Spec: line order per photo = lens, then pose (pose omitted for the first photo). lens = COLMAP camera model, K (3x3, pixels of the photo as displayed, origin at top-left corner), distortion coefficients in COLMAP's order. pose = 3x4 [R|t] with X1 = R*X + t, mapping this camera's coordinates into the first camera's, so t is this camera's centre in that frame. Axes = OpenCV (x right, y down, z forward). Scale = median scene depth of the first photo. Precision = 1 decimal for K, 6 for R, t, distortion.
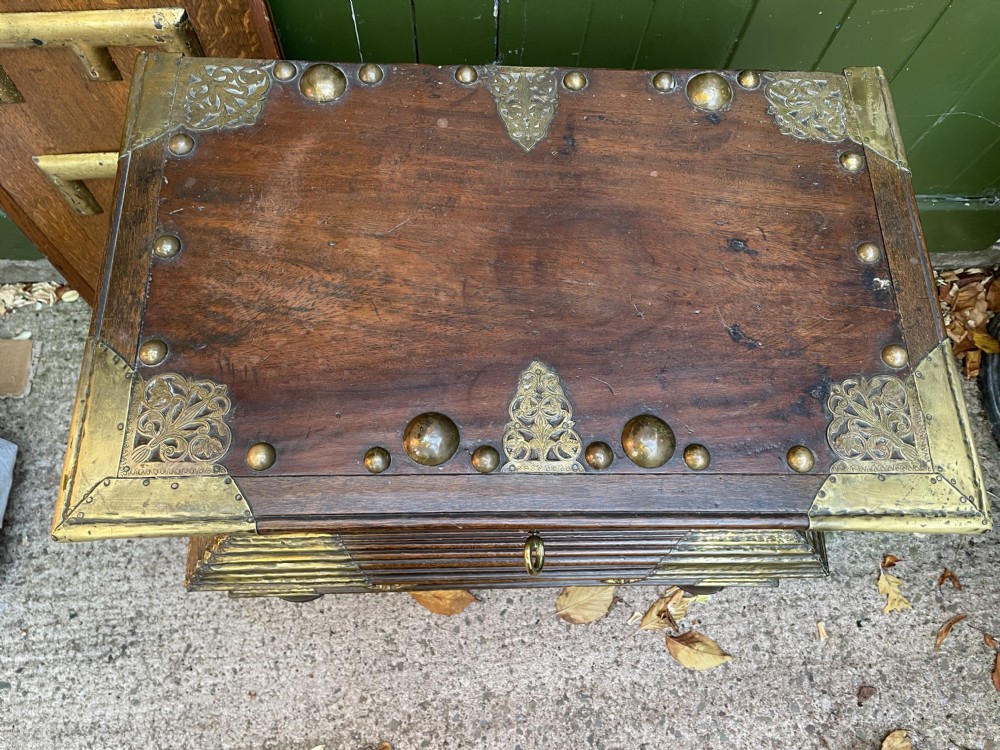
lens RADIAL K [[757.1, 0, 509.0], [0, 757.1, 369.0], [0, 0, 1]] dist [0.080488, -0.115499]
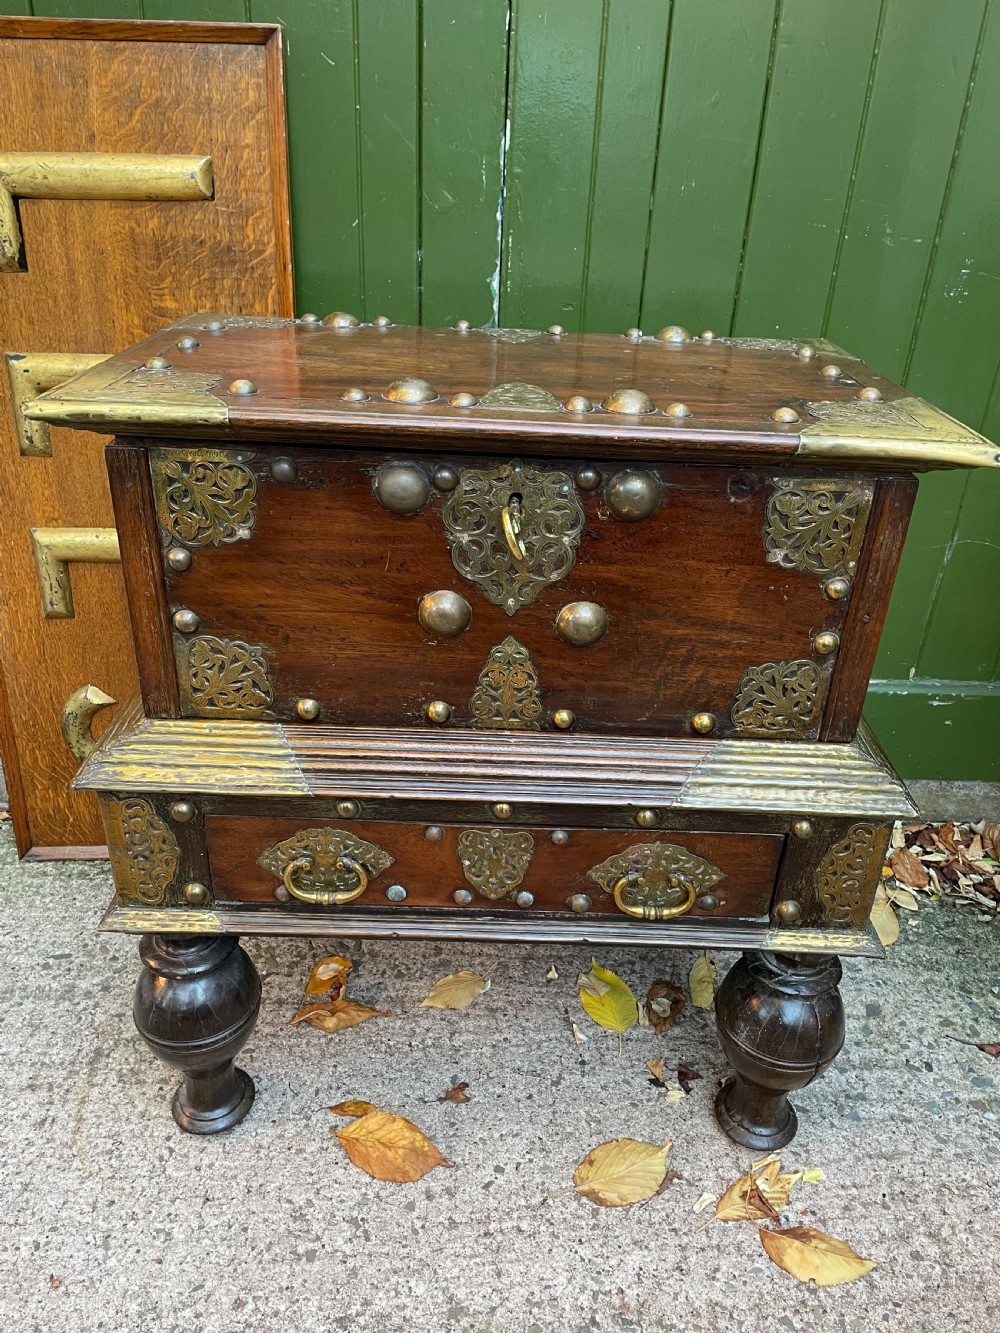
lens RADIAL K [[1003.7, 0, 497.5], [0, 1003.7, 668.6], [0, 0, 1]] dist [0.080887, -0.110220]
pose [[0.999527, 0.001793, -0.030695, 0.025364], [-0.022081, 0.736571, -0.675999, 0.585754], [0.021397, 0.676358, 0.736263, 0.118994]]
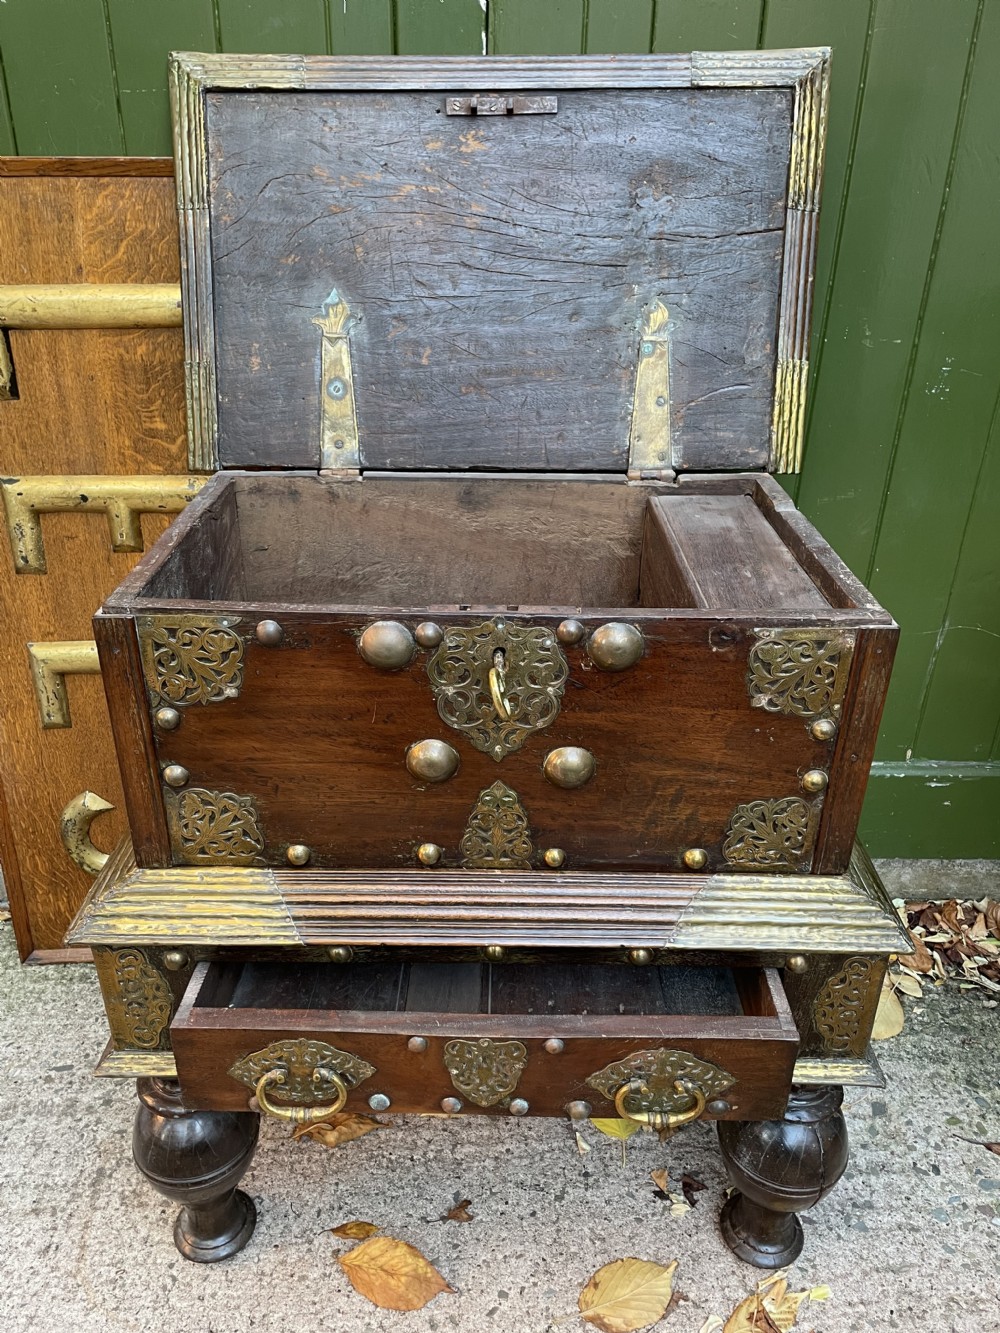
lens RADIAL K [[1002.1, 0, 488.9], [0, 1002.1, 670.6], [0, 0, 1]] dist [0.076281, -0.105328]
pose [[0.998807, -0.023303, -0.042907, 0.037827], [-0.012796, 0.723116, -0.690608, 0.526493], [0.047121, 0.690334, 0.721955, 0.062095]]
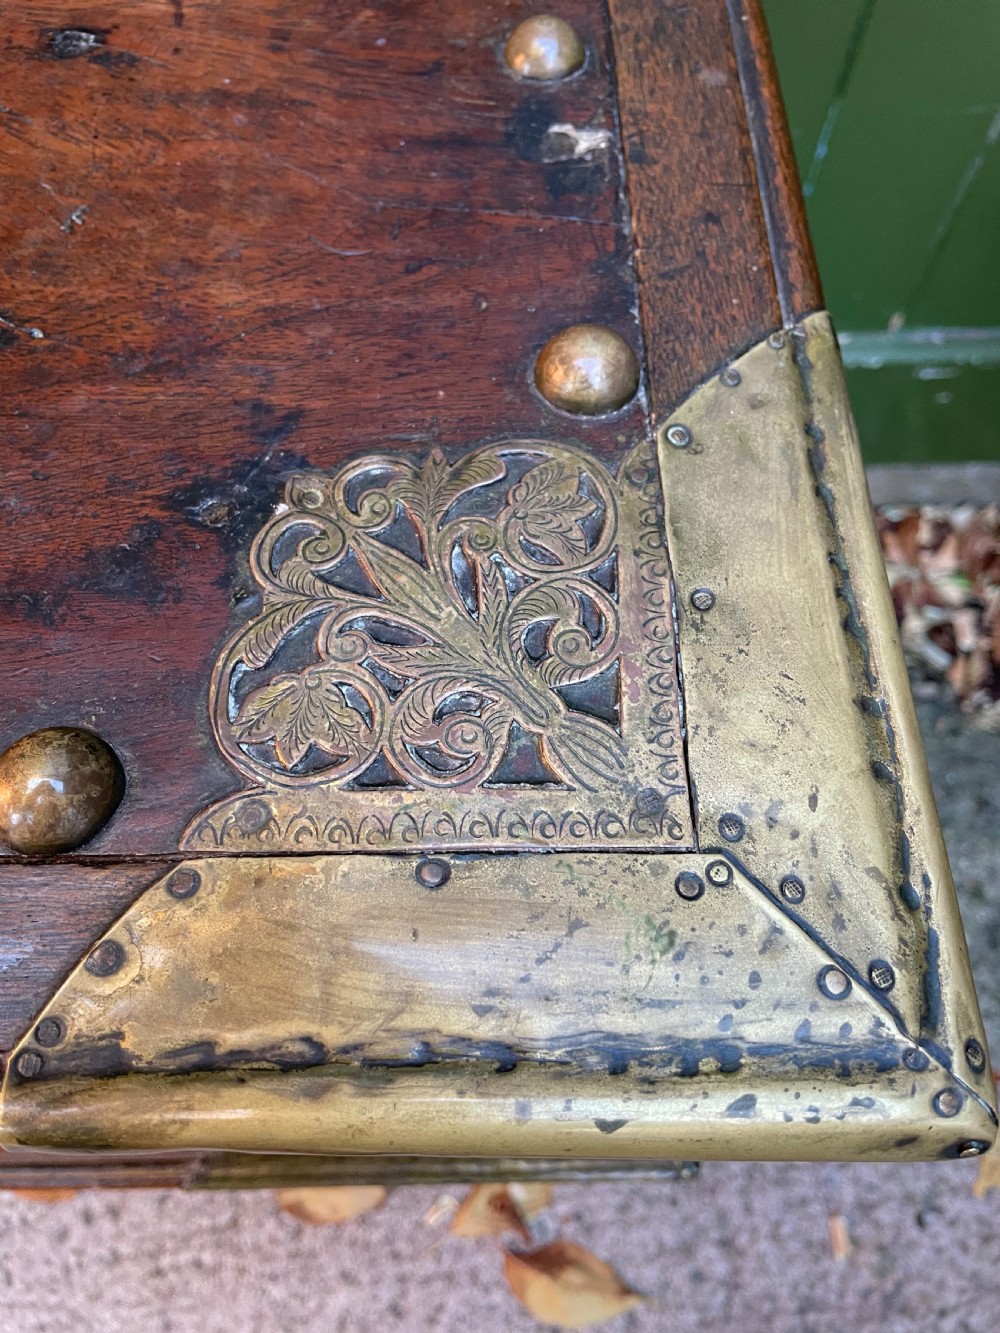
lens RADIAL K [[1034.2, 0, 500.4], [0, 1034.2, 666.8], [0, 0, 1]] dist [0.072873, -0.127868]
pose [[0.998960, -0.017069, -0.042283, 0.243684], [0.013078, 0.995588, -0.092922, 0.053308], [0.043682, 0.092272, 0.994775, 0.339319]]
